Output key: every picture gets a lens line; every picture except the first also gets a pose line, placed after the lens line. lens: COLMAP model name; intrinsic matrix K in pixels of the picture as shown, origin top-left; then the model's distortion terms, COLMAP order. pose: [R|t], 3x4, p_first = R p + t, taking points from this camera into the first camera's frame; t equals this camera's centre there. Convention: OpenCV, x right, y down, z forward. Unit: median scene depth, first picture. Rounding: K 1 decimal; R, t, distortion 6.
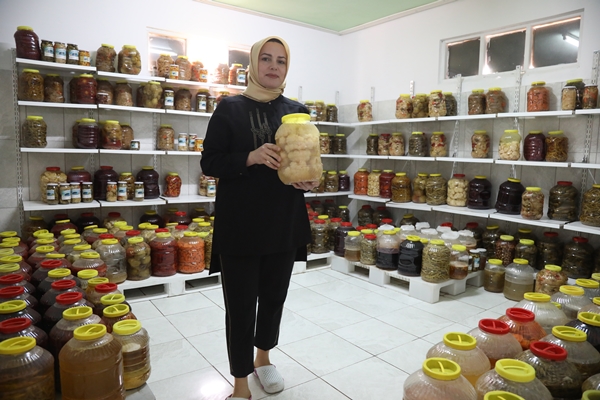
lens RADIAL K [[410.7, 0, 299.3], [0, 410.7, 199.6], [0, 0, 1]] dist [-0.062704, 0.015470]
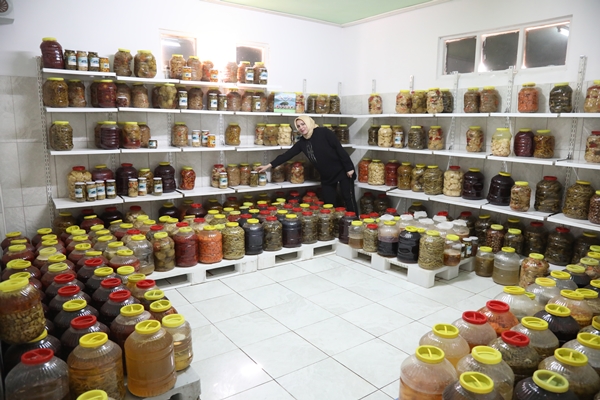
lens RADIAL K [[410.7, 0, 300.0], [0, 410.7, 200.5], [0, 0, 1]] dist [-0.062704, 0.015470]
pose [[0.999937, -0.011223, 0.000994, -0.020766], [0.011135, 0.997806, 0.065256, -0.056250], [-0.001724, -0.065241, 0.997868, -0.091321]]
